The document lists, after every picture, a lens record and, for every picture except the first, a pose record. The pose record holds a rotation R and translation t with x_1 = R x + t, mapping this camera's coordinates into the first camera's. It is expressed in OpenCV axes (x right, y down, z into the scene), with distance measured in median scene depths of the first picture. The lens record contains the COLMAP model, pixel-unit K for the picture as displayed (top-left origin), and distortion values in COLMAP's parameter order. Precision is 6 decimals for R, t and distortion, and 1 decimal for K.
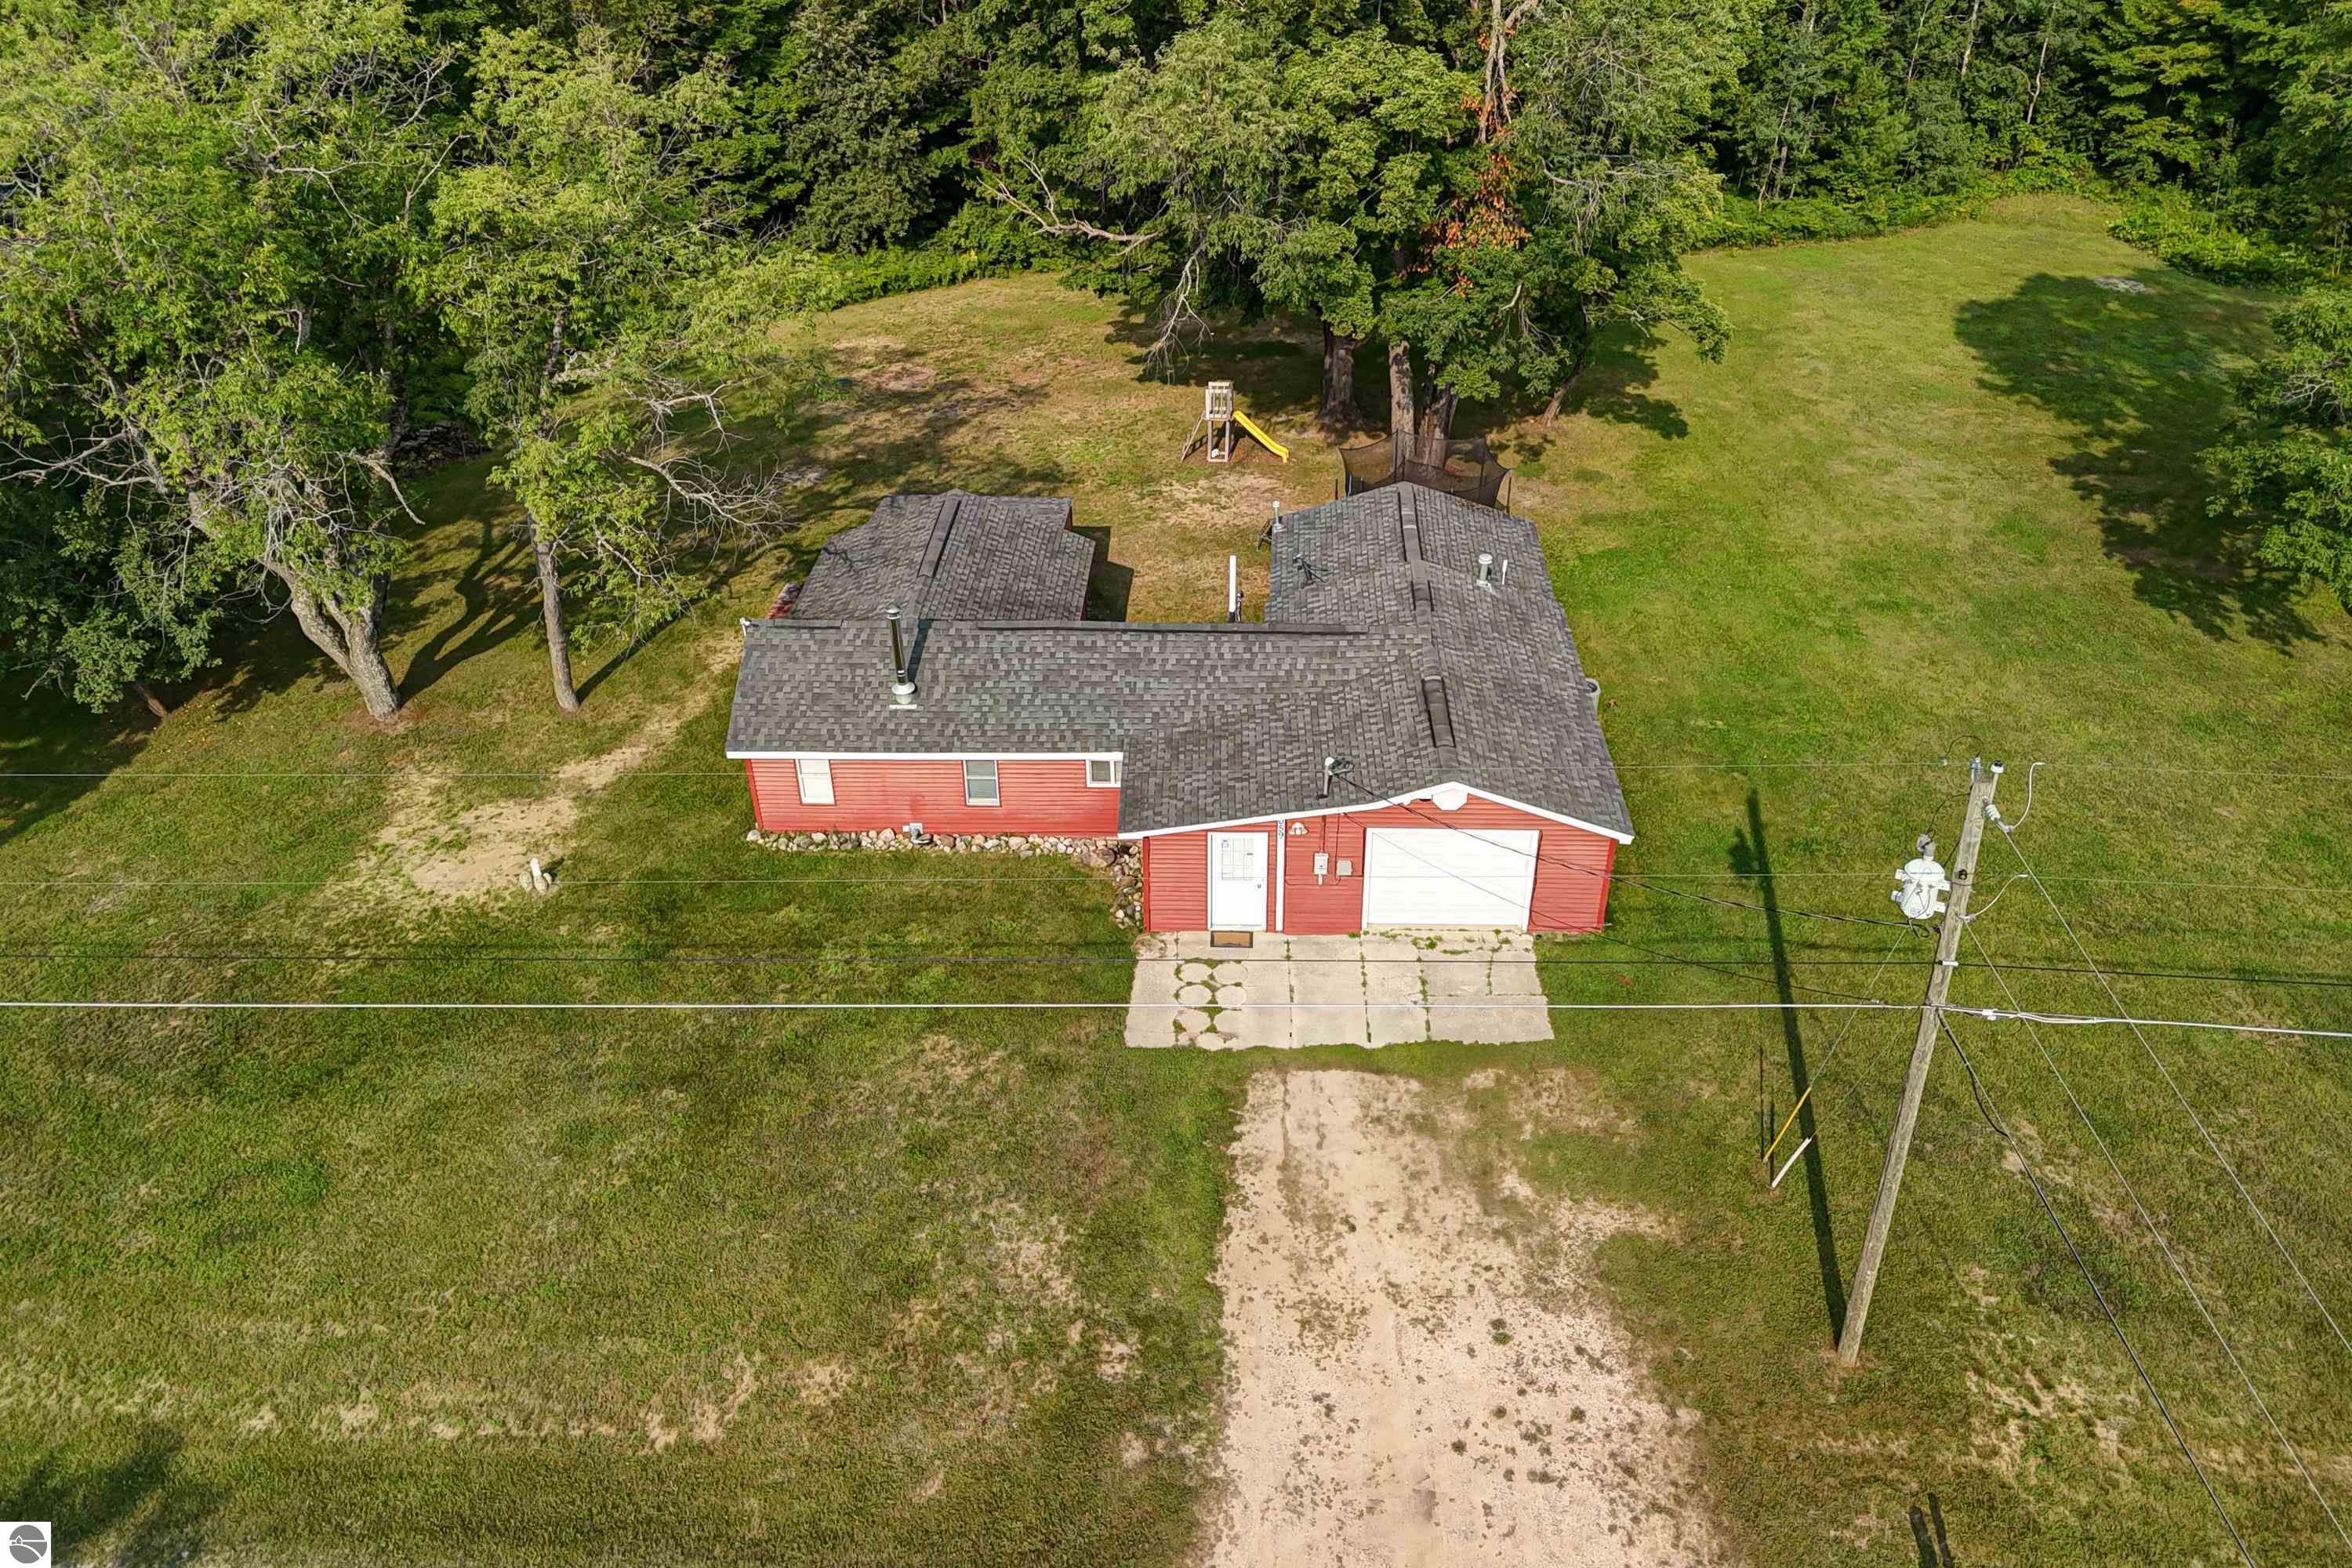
lens RADIAL K [[1744.4, 0, 1170.1], [0, 1744.4, 737.5], [0, 0, 1]] dist [0.077864, -0.051657]
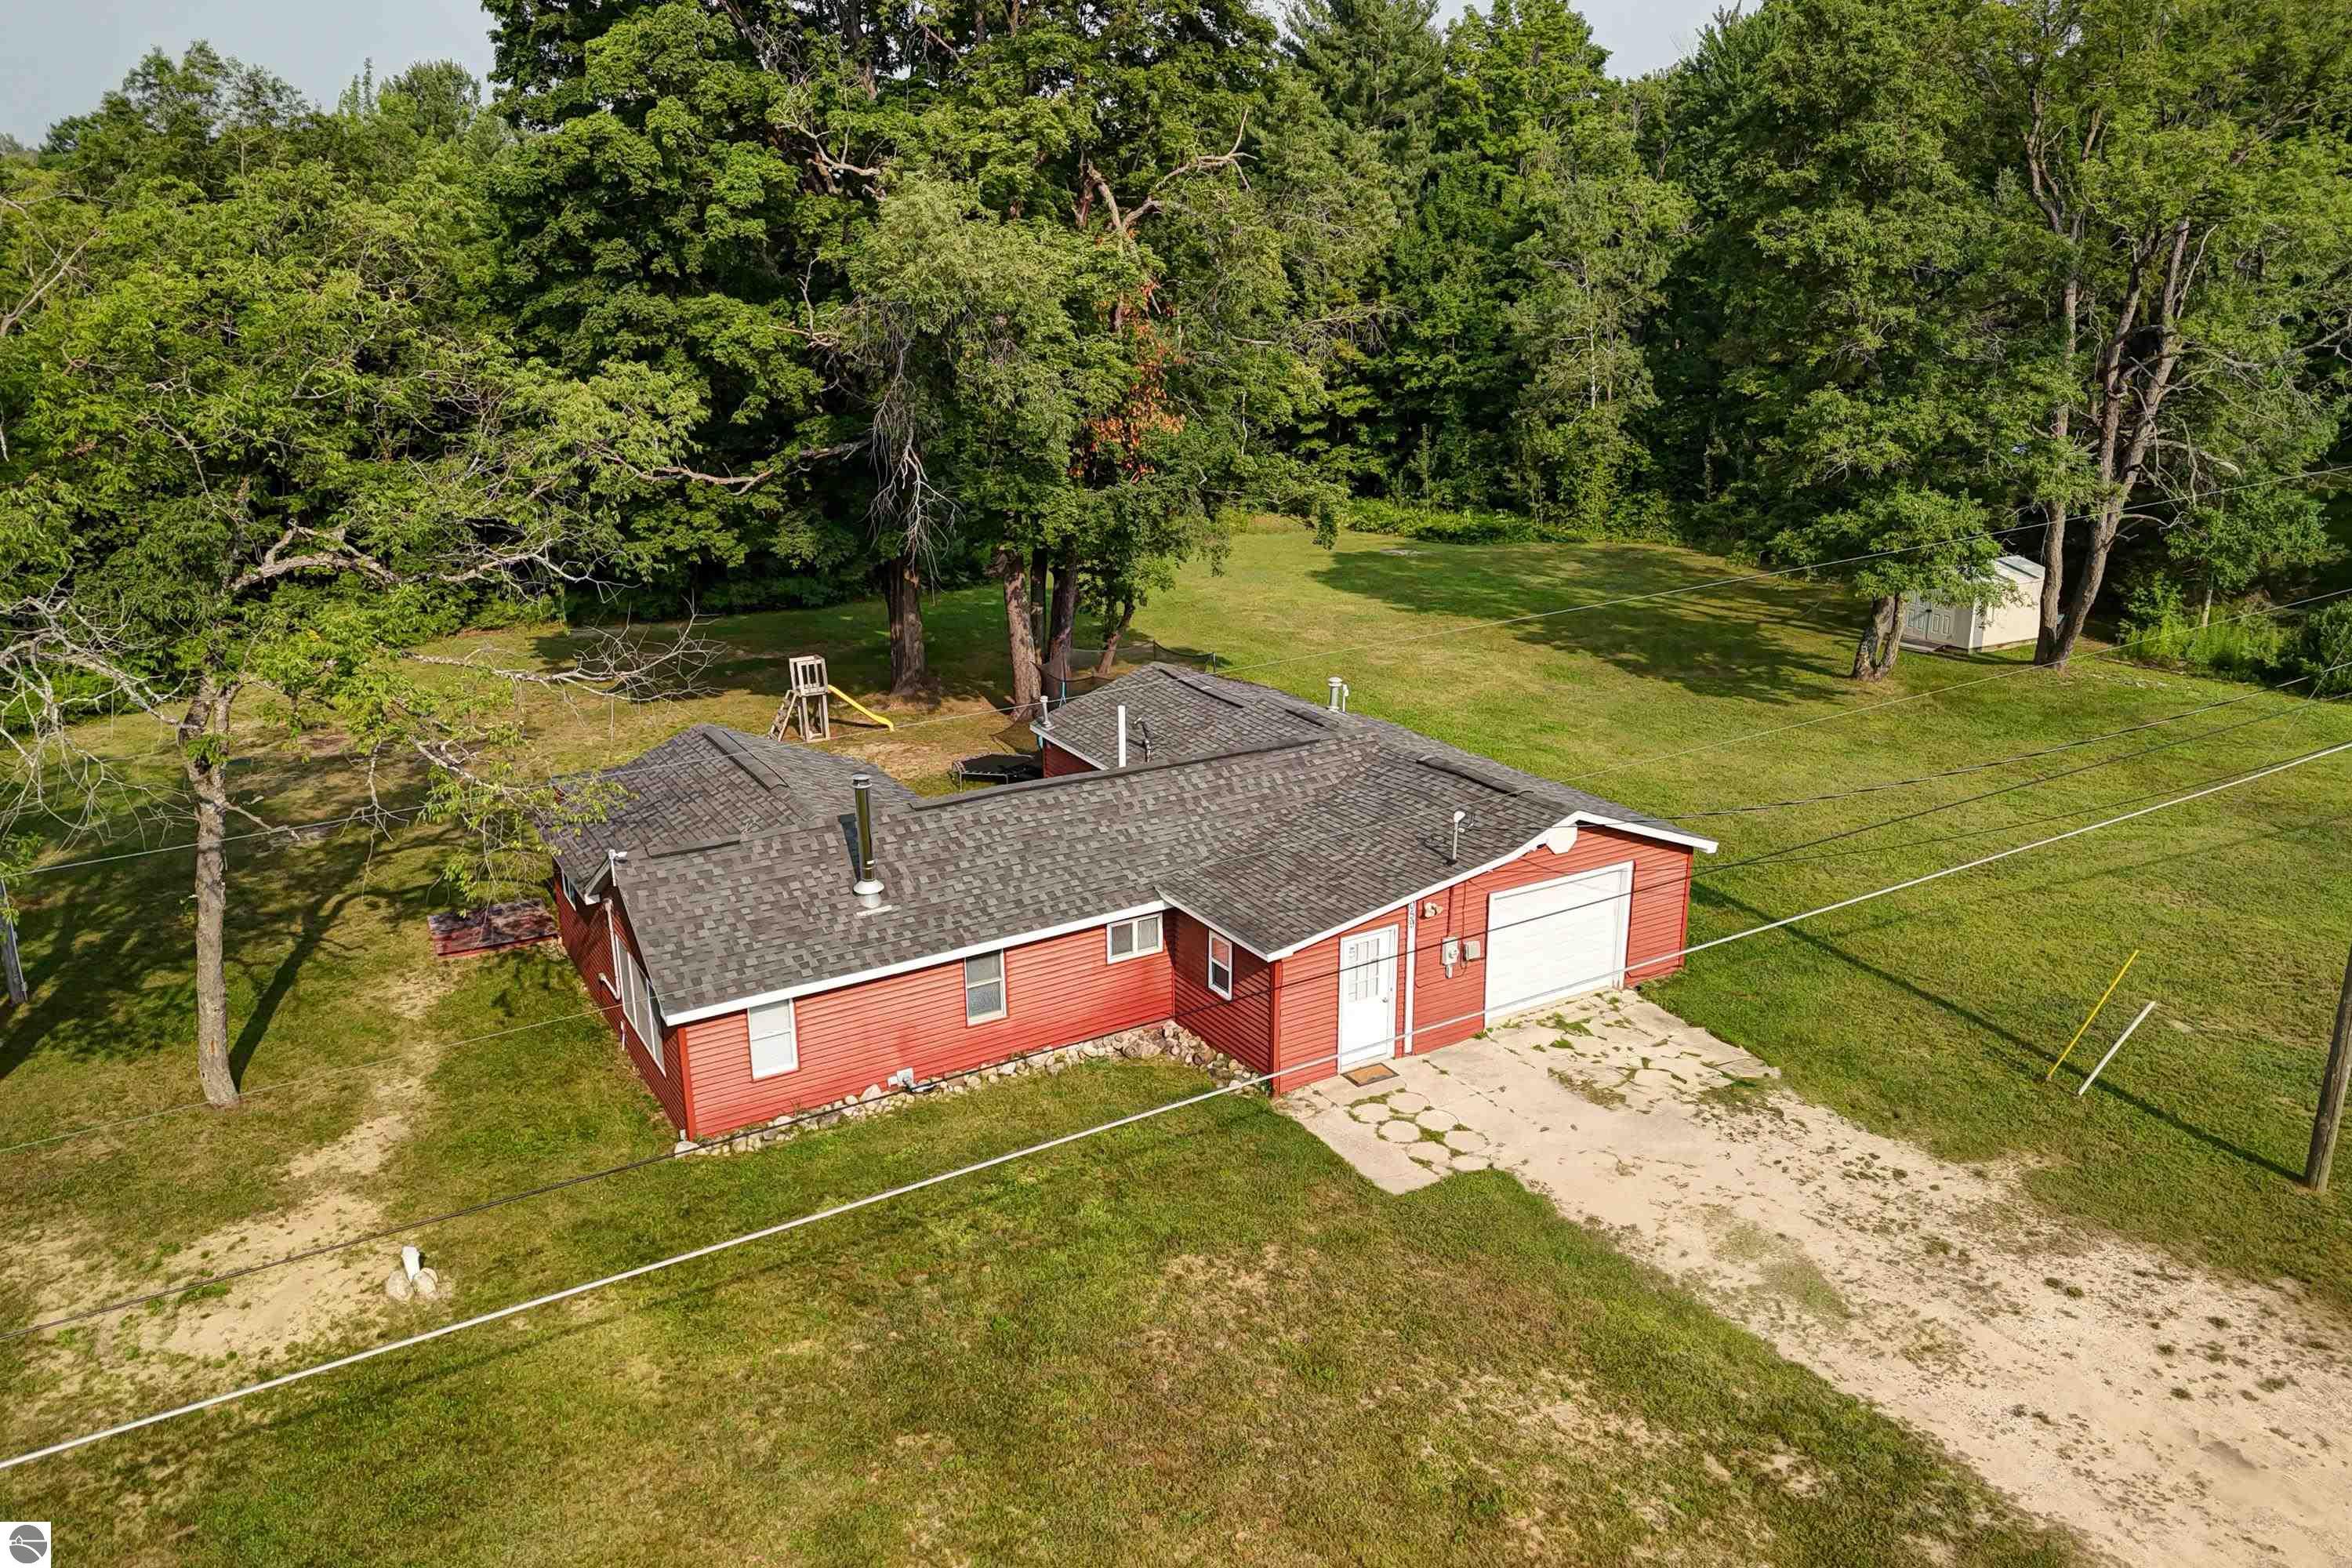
lens RADIAL K [[1746.8, 0, 1172.1], [0, 1746.8, 728.8], [0, 0, 1]] dist [0.060447, -0.038749]
pose [[0.843190, -0.138534, 0.519461, -0.447459], [0.279597, 0.938279, -0.203615, 0.103583], [-0.459191, 0.316926, 0.829880, 0.300799]]
